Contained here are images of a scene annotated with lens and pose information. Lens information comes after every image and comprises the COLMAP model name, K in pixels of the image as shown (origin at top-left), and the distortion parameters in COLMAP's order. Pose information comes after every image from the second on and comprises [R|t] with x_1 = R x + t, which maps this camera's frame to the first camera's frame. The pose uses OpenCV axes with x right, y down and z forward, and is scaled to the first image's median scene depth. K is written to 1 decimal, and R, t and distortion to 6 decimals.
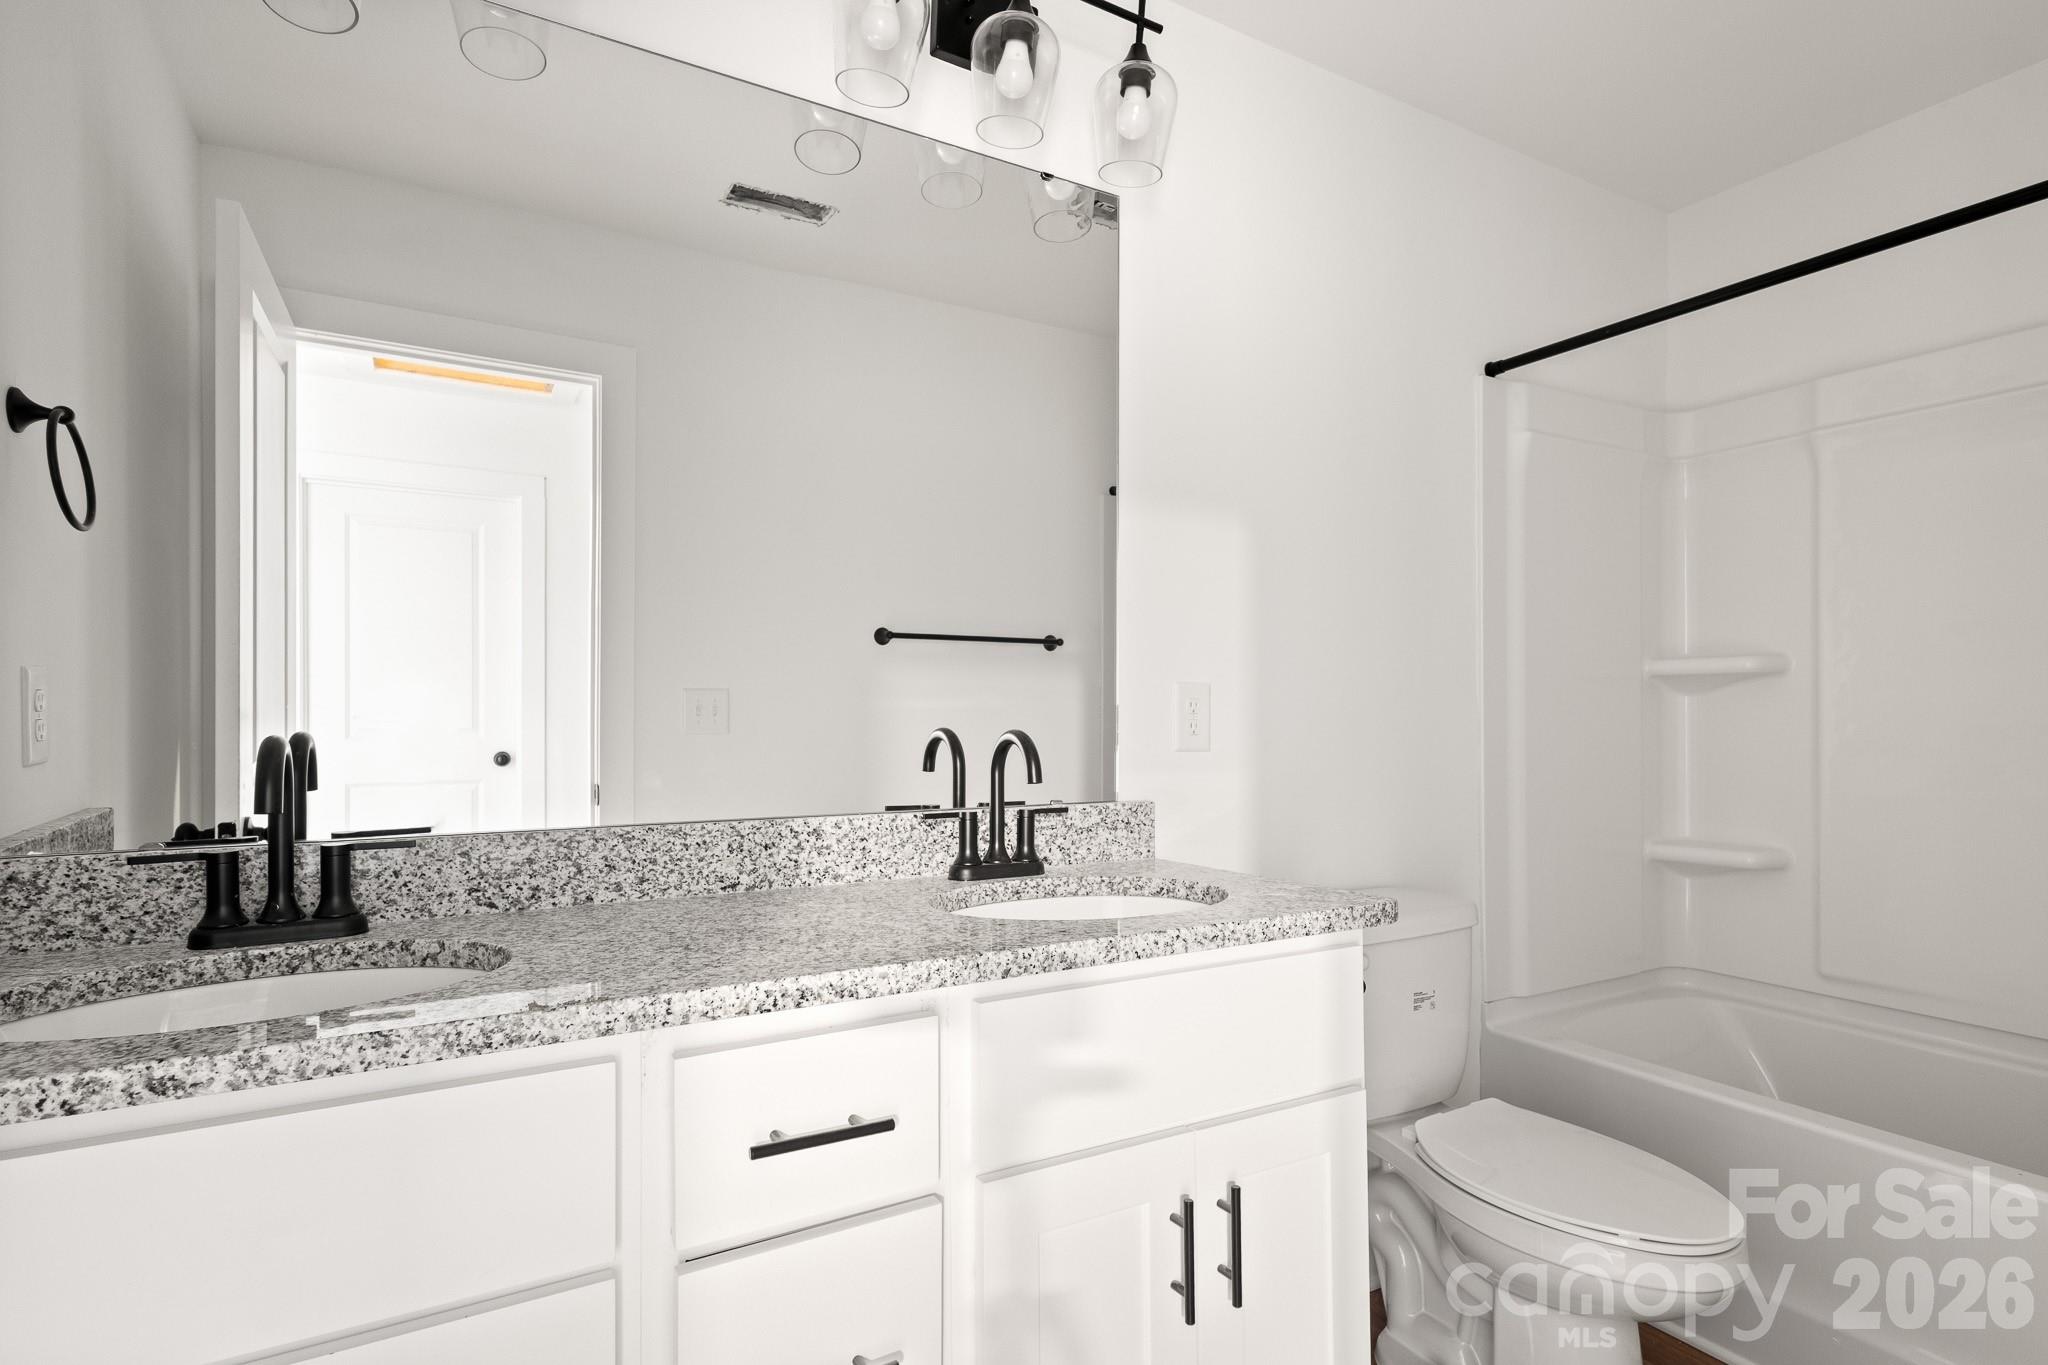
lens RADIAL K [[1002.5, 0, 1054.2], [0, 1002.5, 706.1], [0, 0, 1]] dist [-0.001549, -0.001192]
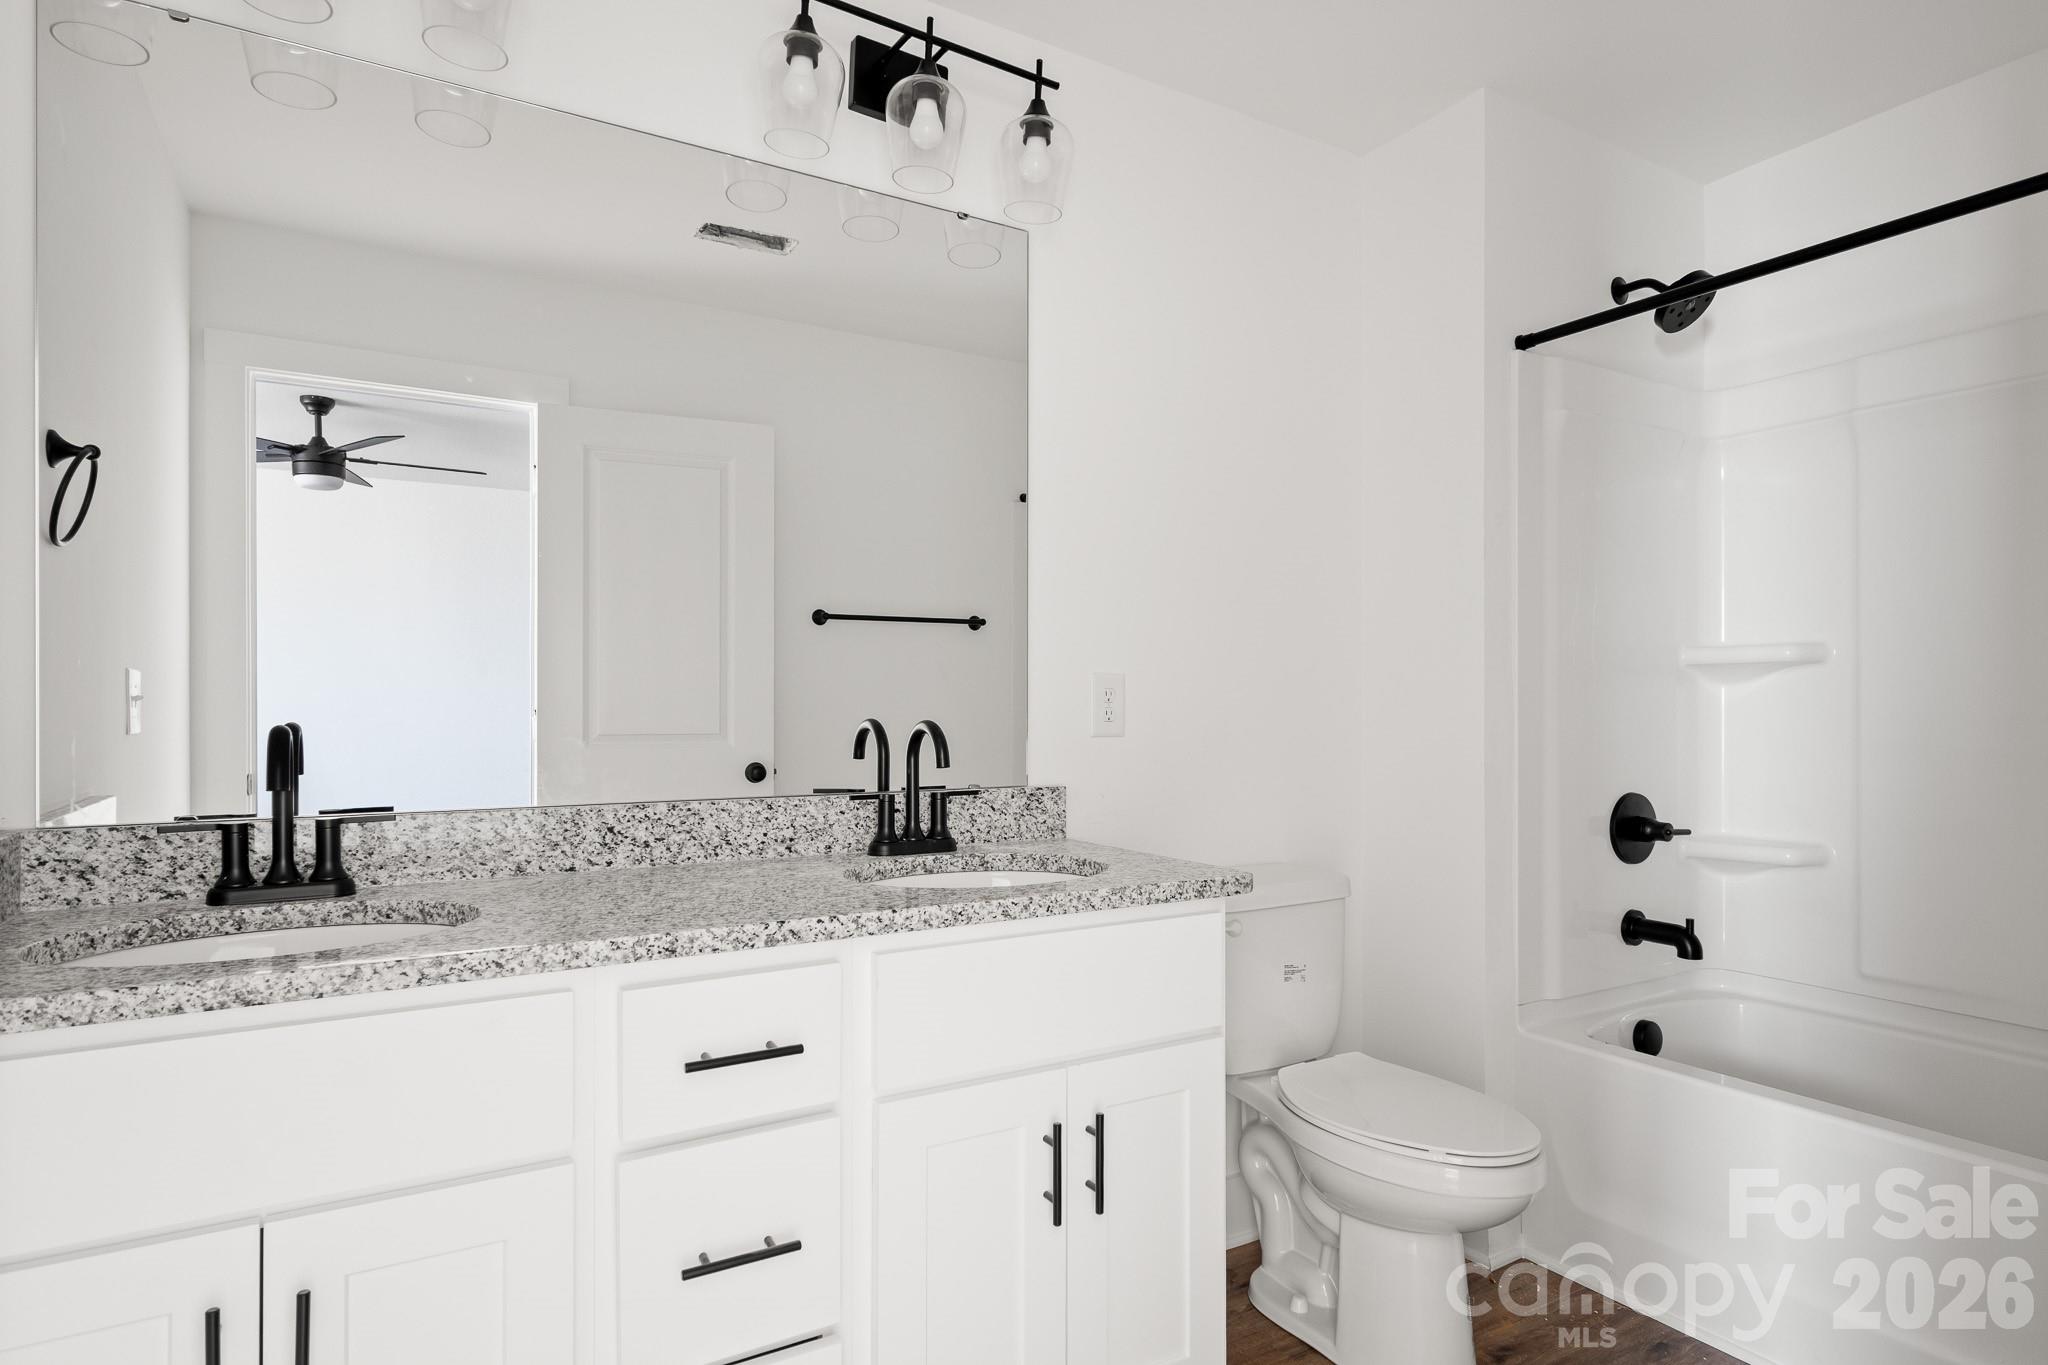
lens RADIAL K [[1112.8, 0, 1017.3], [0, 1112.8, 699.1], [0, 0, 1]] dist [0.001273, 0.001835]
pose [[0.999961, 0.003285, -0.008173, 0.075871], [-0.003223, 0.999966, 0.007528, -0.010096], [0.008197, -0.007502, 0.999938, -0.237610]]
